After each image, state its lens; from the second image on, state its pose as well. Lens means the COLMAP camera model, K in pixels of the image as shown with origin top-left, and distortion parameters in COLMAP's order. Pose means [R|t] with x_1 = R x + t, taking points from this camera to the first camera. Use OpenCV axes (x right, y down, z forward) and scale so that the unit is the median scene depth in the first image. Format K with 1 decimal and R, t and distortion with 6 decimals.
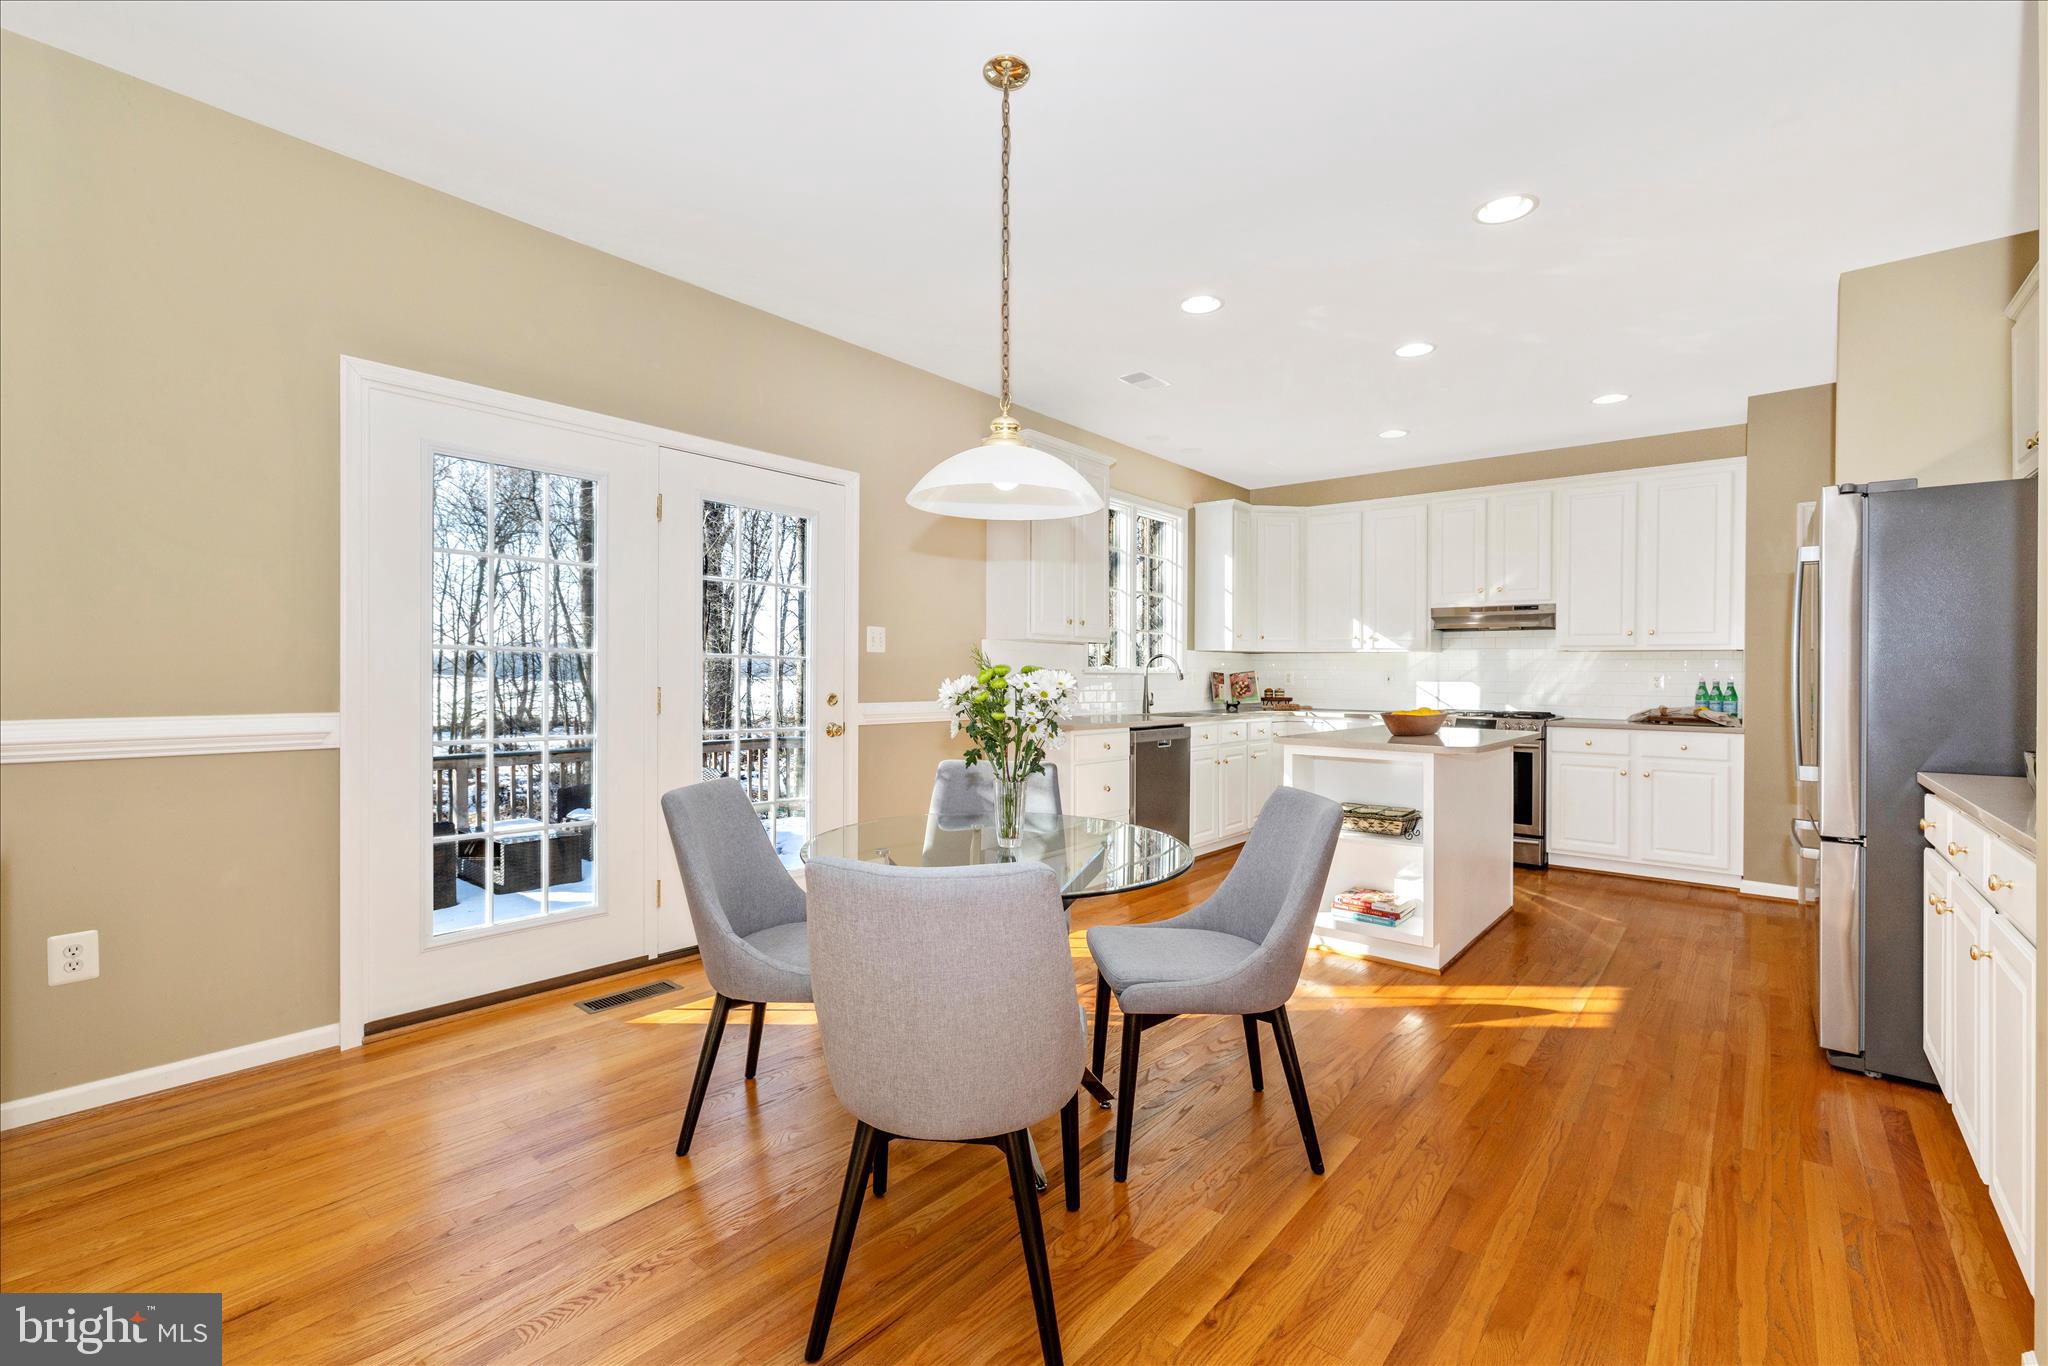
lens RADIAL K [[878.7, 0, 1020.9], [0, 878.7, 676.5], [0, 0, 1]] dist [-0.006297, 0.001451]
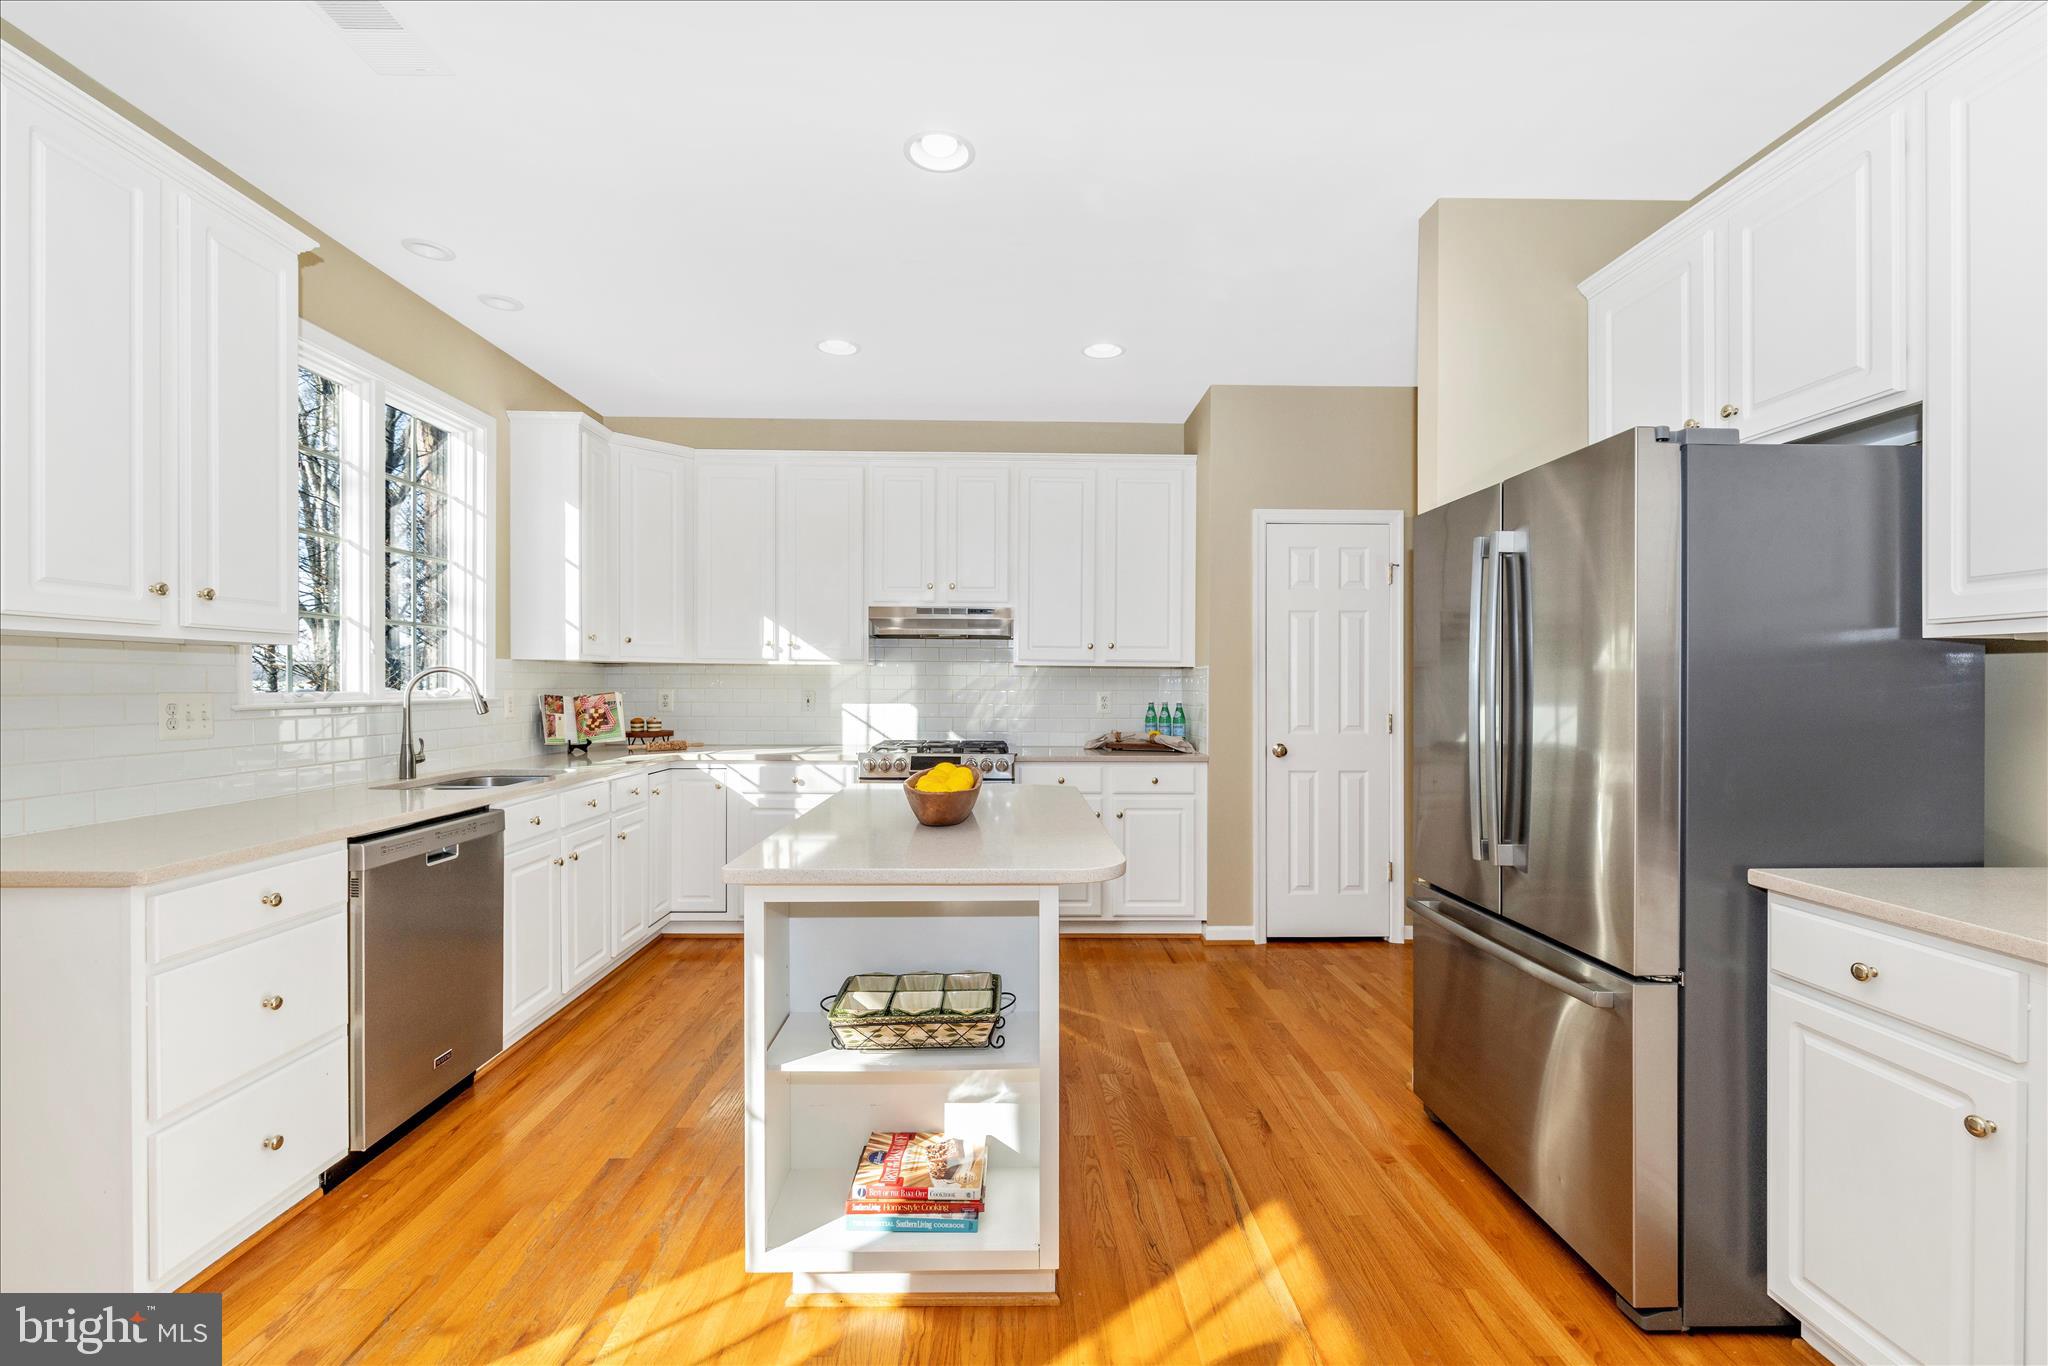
lens RADIAL K [[878.7, 0, 1016.3], [0, 878.7, 685.9], [0, 0, 1]] dist [-0.006297, 0.001451]
pose [[0.750716, -0.007846, 0.660578, 0.078582], [0.003499, 0.999963, 0.007901, -0.018540], [-0.660616, -0.003620, 0.750716, 0.411335]]
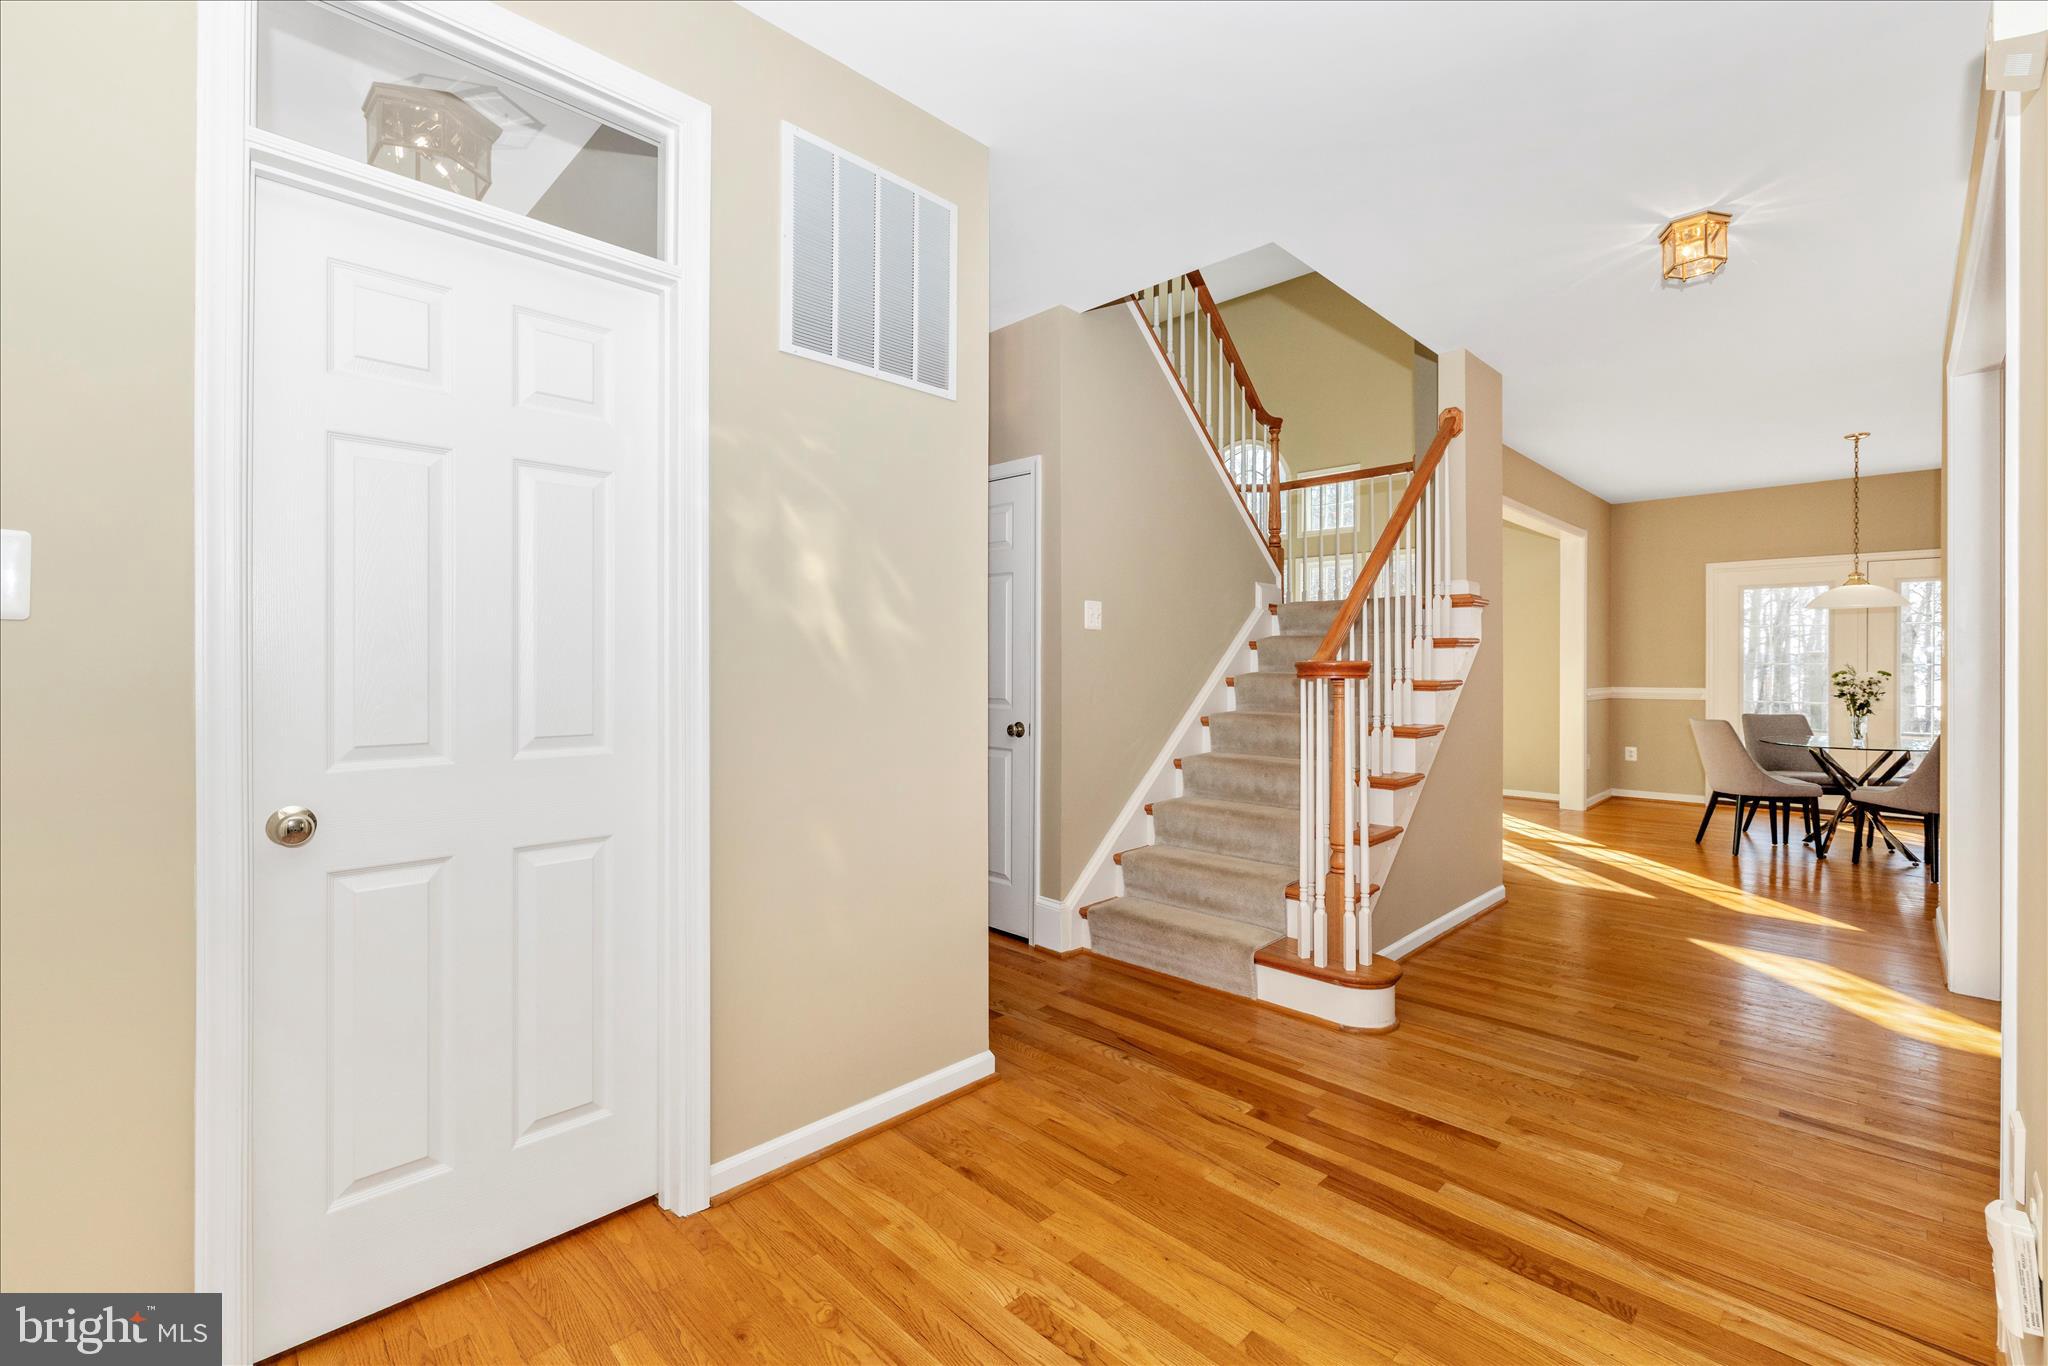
lens RADIAL K [[878.7, 0, 1016.7], [0, 878.7, 672.4], [0, 0, 1]] dist [-0.006297, 0.001451]
pose [[-0.090945, -0.006305, -0.995836, 1.169373], [-0.002264, 0.999979, -0.006124, 0.006093], [0.995853, 0.001697, -0.090958, -0.507342]]
